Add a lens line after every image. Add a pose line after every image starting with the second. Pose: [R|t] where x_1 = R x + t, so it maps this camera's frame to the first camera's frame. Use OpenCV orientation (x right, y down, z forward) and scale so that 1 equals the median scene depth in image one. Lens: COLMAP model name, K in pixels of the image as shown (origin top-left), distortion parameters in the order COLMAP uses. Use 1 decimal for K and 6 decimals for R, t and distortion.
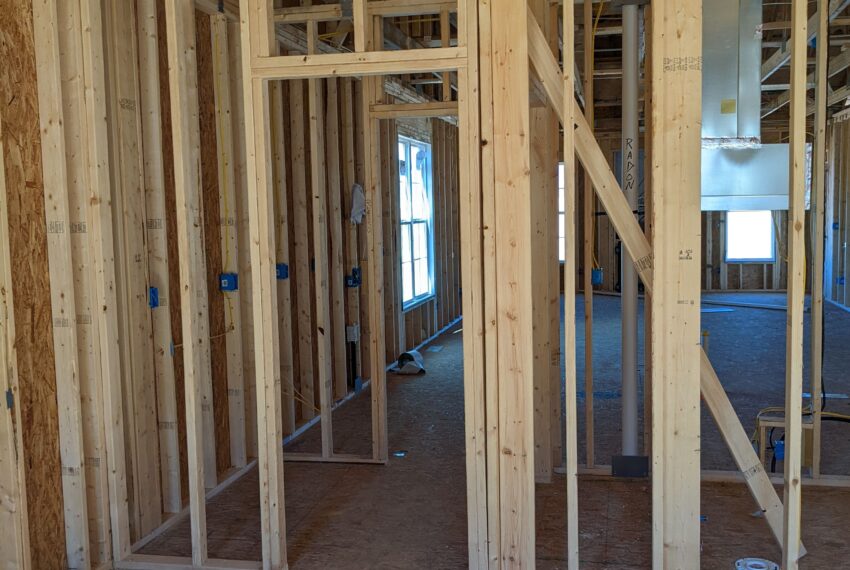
lens RADIAL K [[874.2, 0, 425.0], [0, 874.2, 285.0], [0, 0, 1]] dist [0.087722, -0.221250]
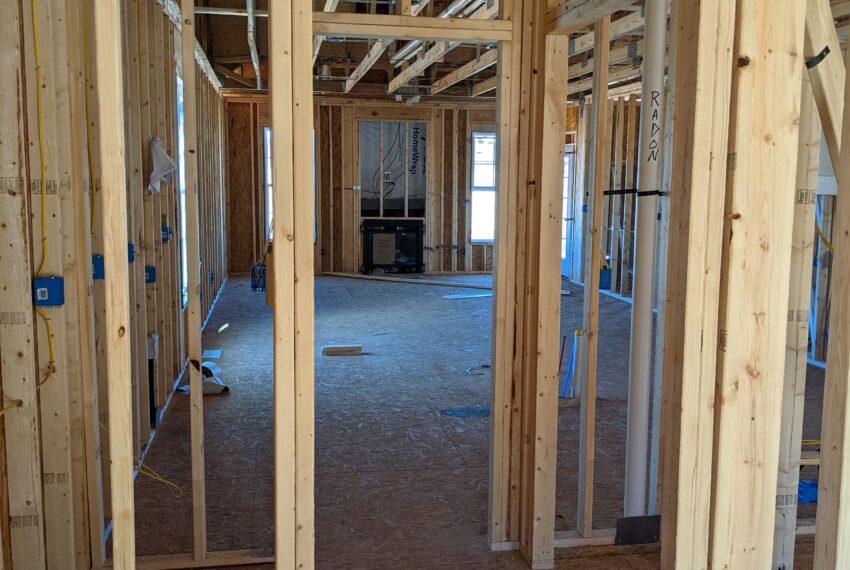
lens RADIAL K [[874.2, 0, 425.0], [0, 874.2, 285.0], [0, 0, 1]] dist [0.087722, -0.221250]
pose [[0.924626, -0.010699, 0.380725, -0.226585], [-0.000894, 0.999542, 0.030261, -0.026980], [-0.380875, -0.028320, 0.924193, 0.387884]]
